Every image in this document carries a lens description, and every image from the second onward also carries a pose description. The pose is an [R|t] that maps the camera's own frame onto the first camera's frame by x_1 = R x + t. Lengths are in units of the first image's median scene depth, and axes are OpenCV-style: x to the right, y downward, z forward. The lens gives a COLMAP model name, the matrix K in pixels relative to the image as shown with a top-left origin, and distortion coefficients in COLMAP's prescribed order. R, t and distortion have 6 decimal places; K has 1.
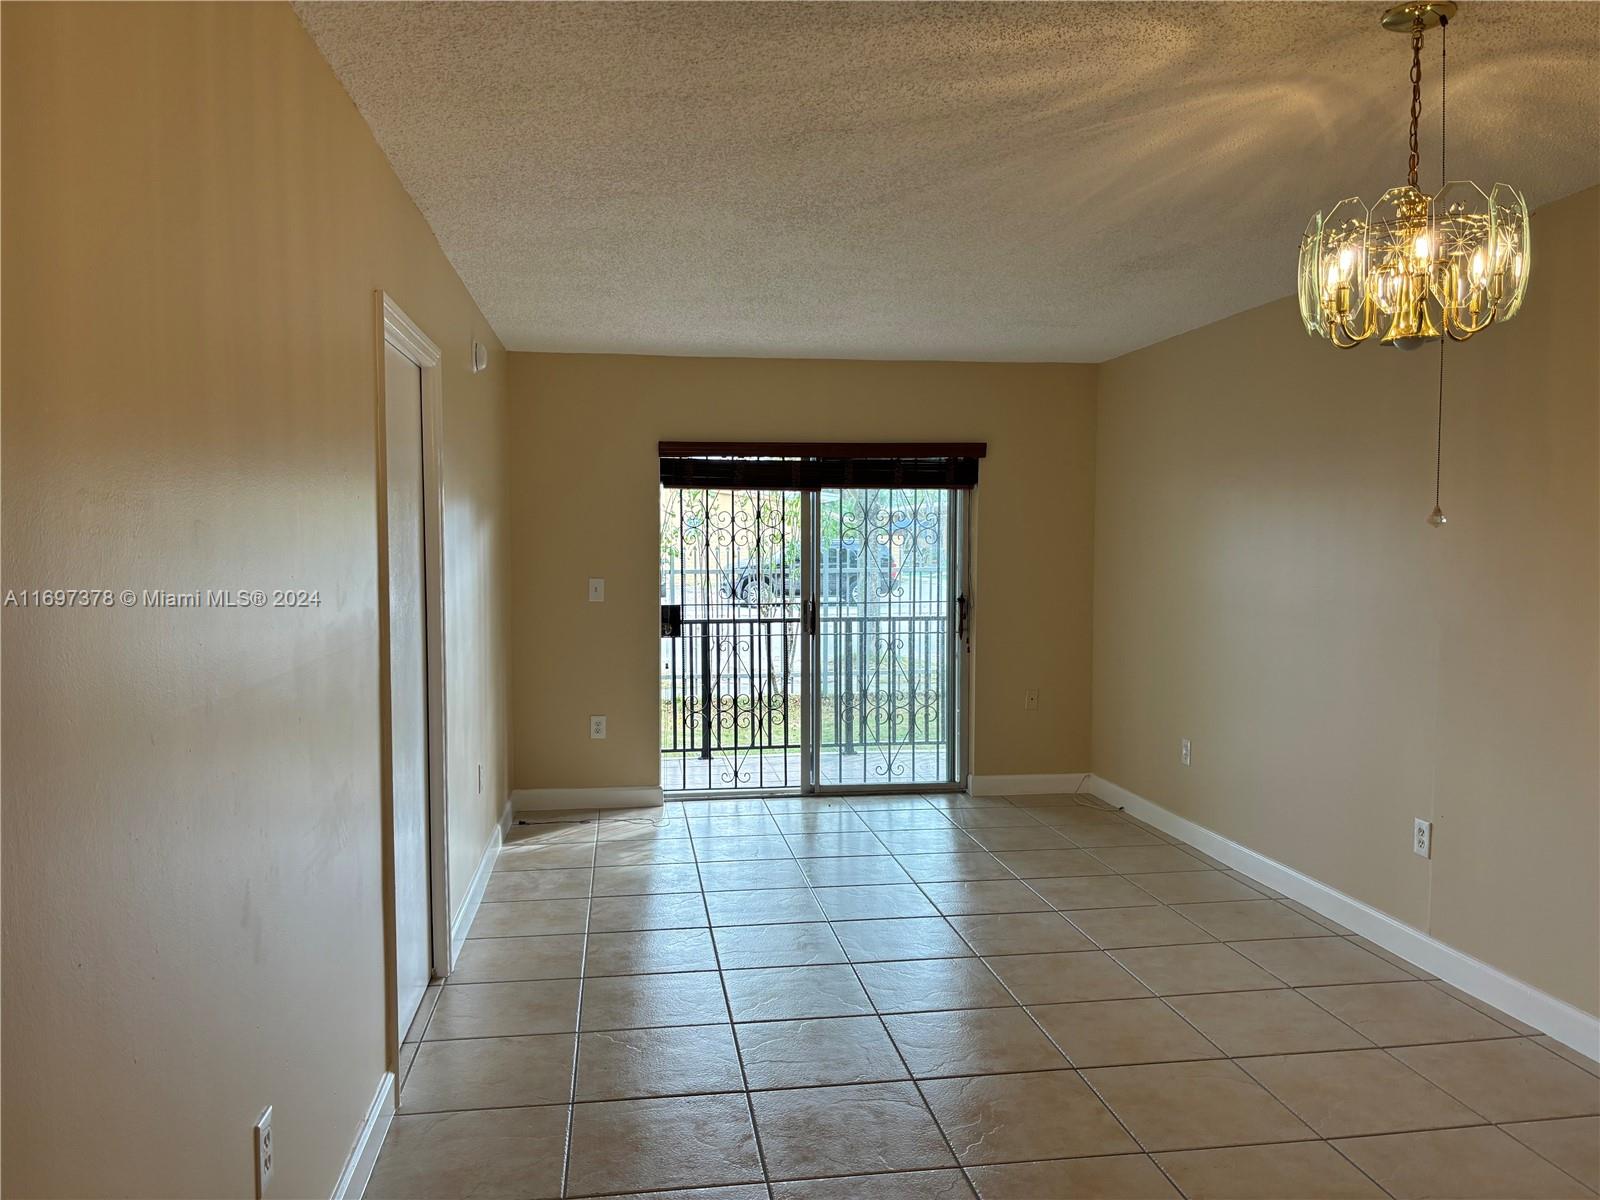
lens RADIAL K [[1198.6, 0, 804.8], [0, 1198.6, 597.8], [0, 0, 1]] dist [0.060999, -0.068215]
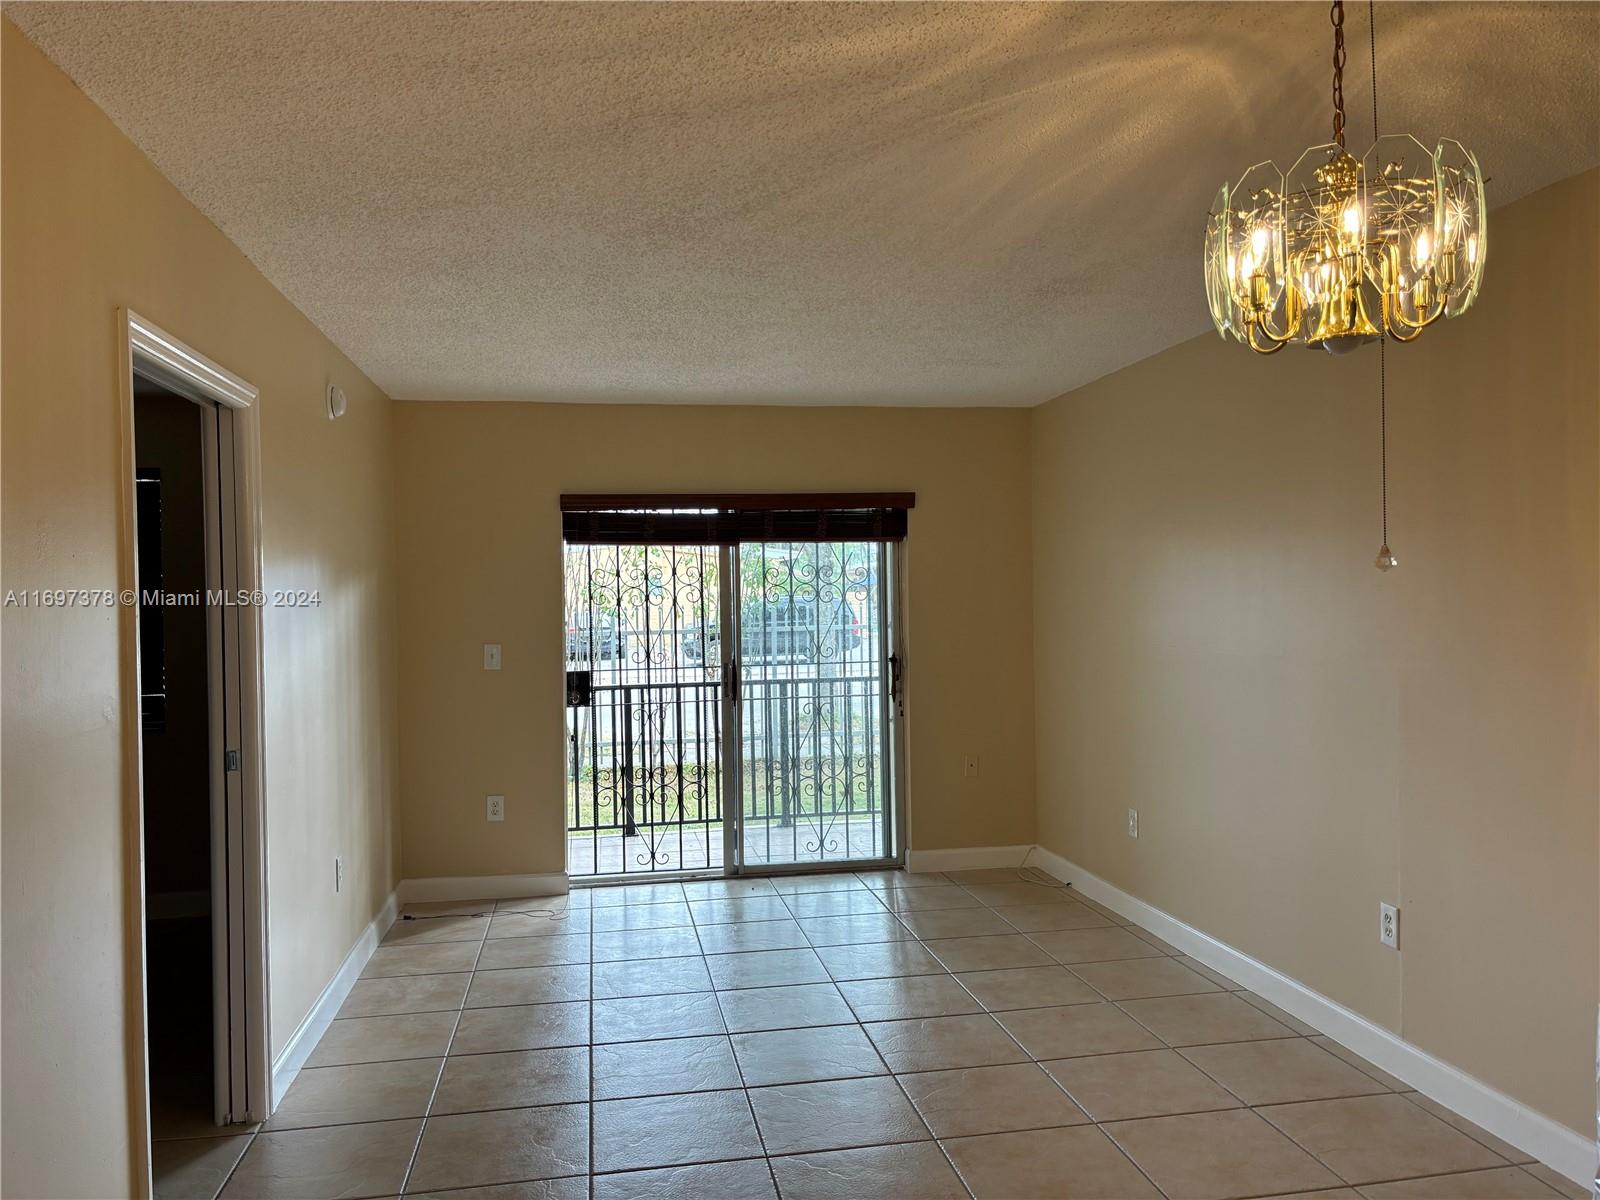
lens RADIAL K [[1198.6, 0, 804.8], [0, 1198.6, 597.8], [0, 0, 1]] dist [0.060999, -0.068215]
pose [[0.999536, -0.016549, 0.025569, 0.052419], [0.017765, 0.998685, -0.048096, -0.004070], [-0.024739, 0.048527, 0.998515, 0.094735]]
